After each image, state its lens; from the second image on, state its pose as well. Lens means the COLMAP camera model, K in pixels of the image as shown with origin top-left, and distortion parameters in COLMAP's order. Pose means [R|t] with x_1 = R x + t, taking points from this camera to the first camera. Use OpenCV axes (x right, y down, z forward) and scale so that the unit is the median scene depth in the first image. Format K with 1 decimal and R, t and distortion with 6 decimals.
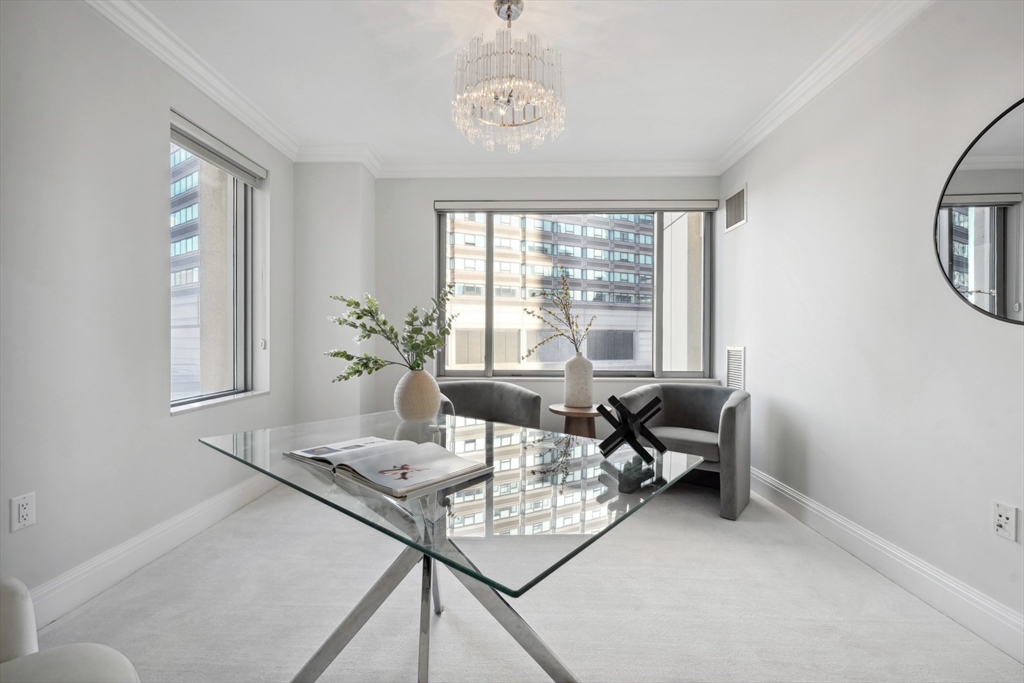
lens RADIAL K [[434.9, 0, 525.7], [0, 434.9, 339.1], [0, 0, 1]] dist [-0.002402, 0.001105]
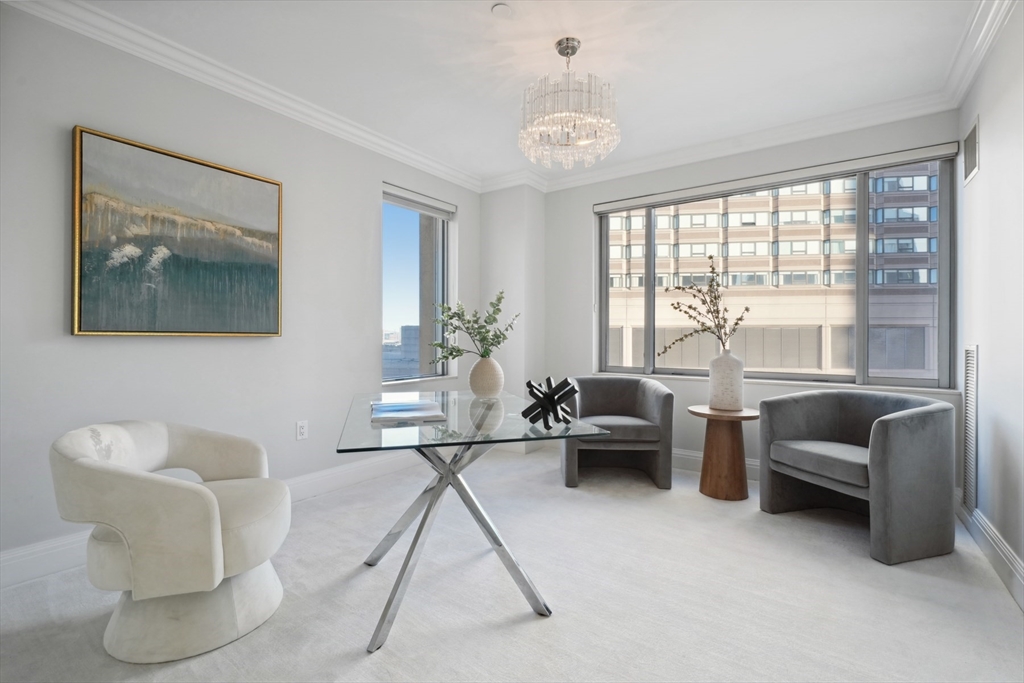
lens RADIAL K [[473.4, 0, 517.1], [0, 473.4, 336.5], [0, 0, 1]] dist [0.005962, -0.001211]
pose [[0.831507, -0.002410, -0.555509, 0.306587], [0.000332, 0.999993, -0.003841, 0.006350], [0.555515, 0.003010, 0.831501, -0.065113]]
